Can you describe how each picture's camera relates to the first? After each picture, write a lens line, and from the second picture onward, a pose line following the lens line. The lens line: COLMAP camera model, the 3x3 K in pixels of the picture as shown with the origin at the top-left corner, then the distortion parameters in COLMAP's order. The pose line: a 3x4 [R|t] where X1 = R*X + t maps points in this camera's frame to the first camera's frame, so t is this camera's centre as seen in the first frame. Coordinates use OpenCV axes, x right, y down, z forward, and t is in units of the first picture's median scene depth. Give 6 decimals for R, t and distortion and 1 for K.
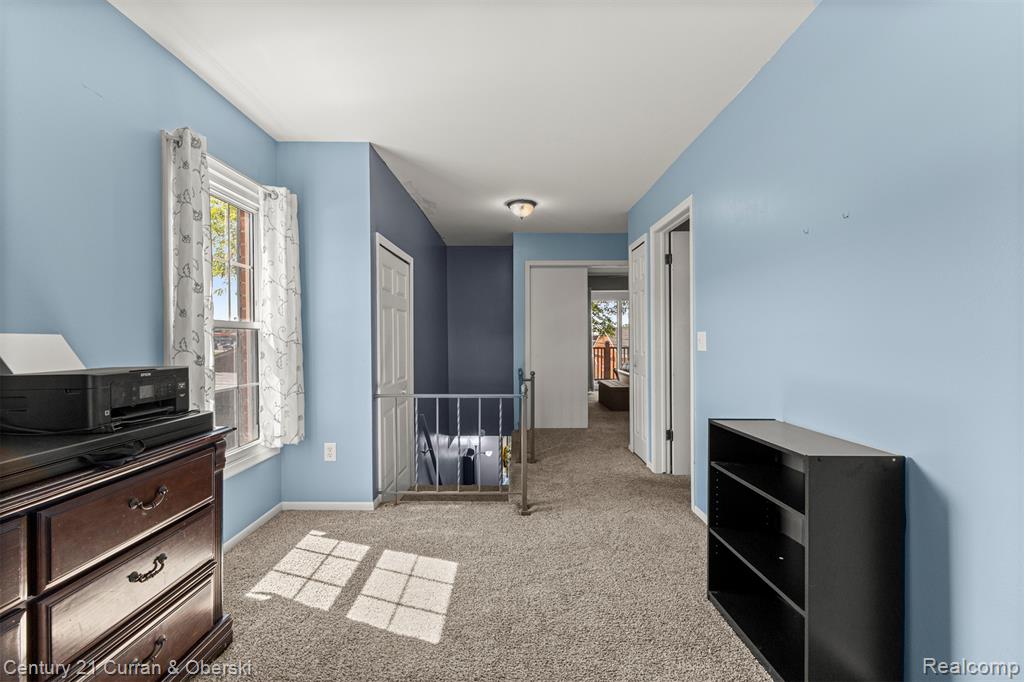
lens RADIAL K [[445.5, 0, 511.0], [0, 445.5, 339.9], [0, 0, 1]] dist [0.001044, 0.000061]
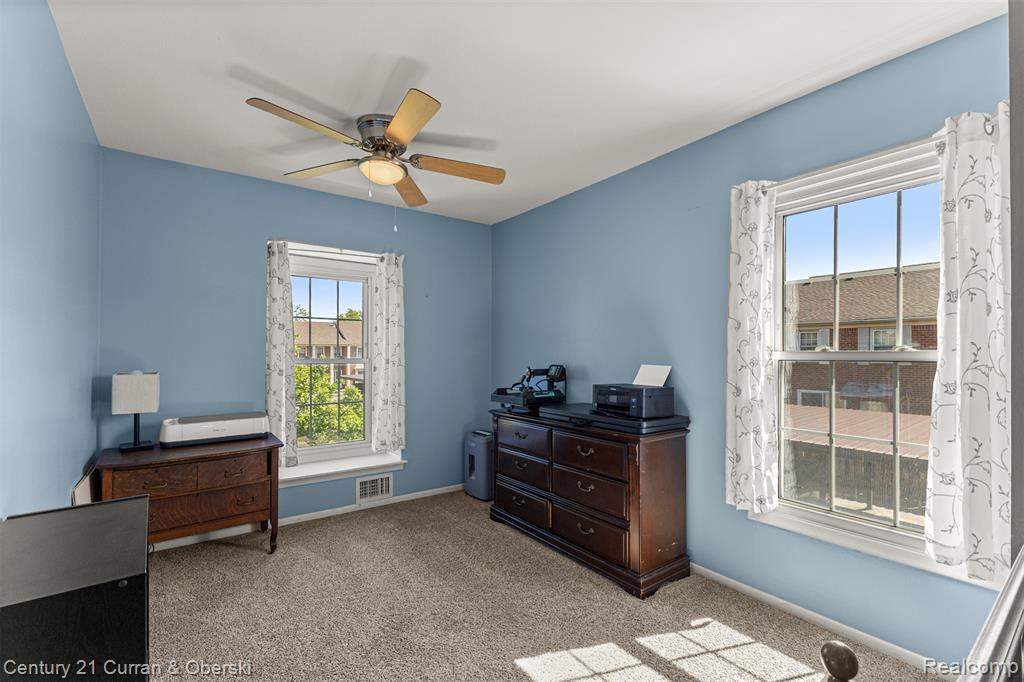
lens RADIAL K [[445.5, 0, 509.6], [0, 445.5, 347.9], [0, 0, 1]] dist [0.001044, 0.000061]
pose [[-0.804837, -0.003539, -0.593485, 0.479971], [-0.001956, 0.999993, -0.003312, -0.066418], [0.593493, -0.001505, -0.804838, 1.855900]]
